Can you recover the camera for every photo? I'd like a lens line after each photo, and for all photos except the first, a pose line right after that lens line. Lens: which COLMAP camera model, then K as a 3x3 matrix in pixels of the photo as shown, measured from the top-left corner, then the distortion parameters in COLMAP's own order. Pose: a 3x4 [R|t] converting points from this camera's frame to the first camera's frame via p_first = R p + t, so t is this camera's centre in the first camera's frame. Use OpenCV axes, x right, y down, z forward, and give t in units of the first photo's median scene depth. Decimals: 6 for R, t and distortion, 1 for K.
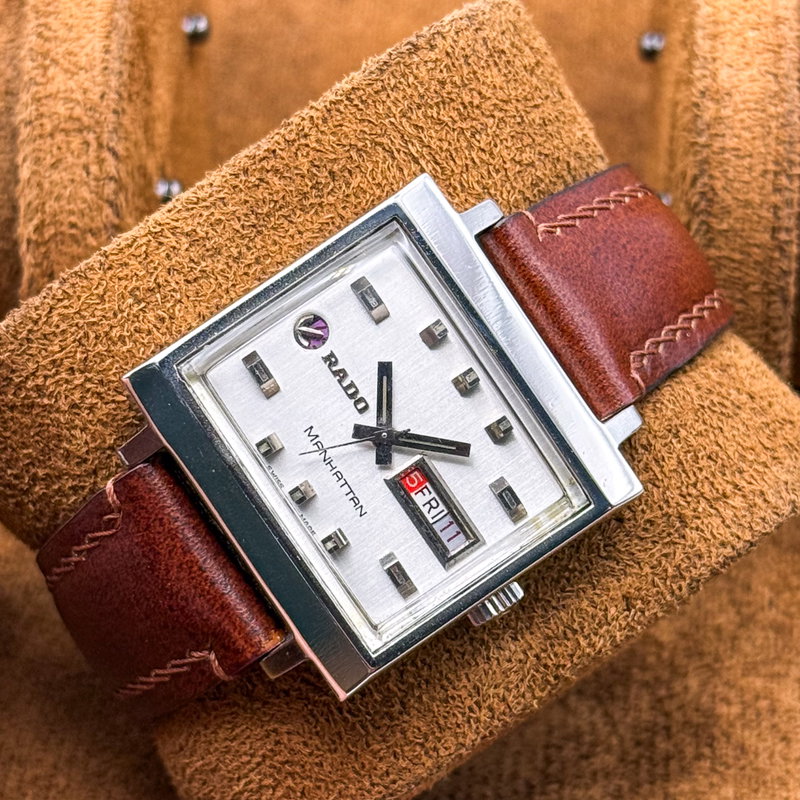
lens RADIAL K [[2625.3, 0, 400.6], [0, 2625.3, 422.4], [0, 0, 1]] dist [0.076753, -2.020174]
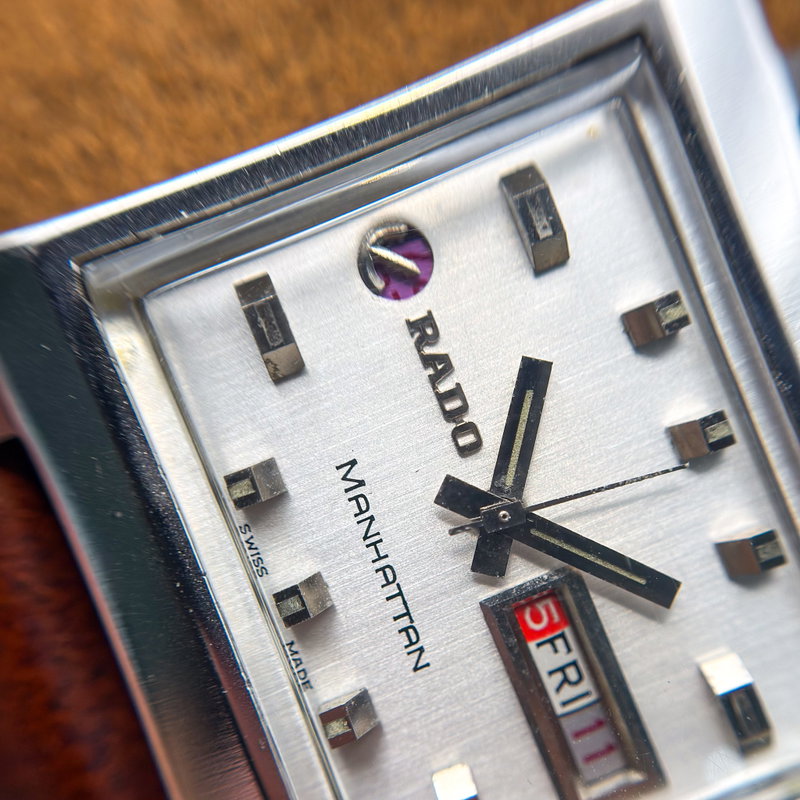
lens RADIAL K [[1565.2, 0, 427.8], [0, 1565.2, 447.6], [0, 0, 1]] dist [0.527130, 3.249573]
pose [[0.976667, 0.213650, 0.021797, -0.027625], [-0.214709, 0.973591, 0.077599, -0.025339], [-0.004642, -0.080469, 0.996746, 0.720534]]
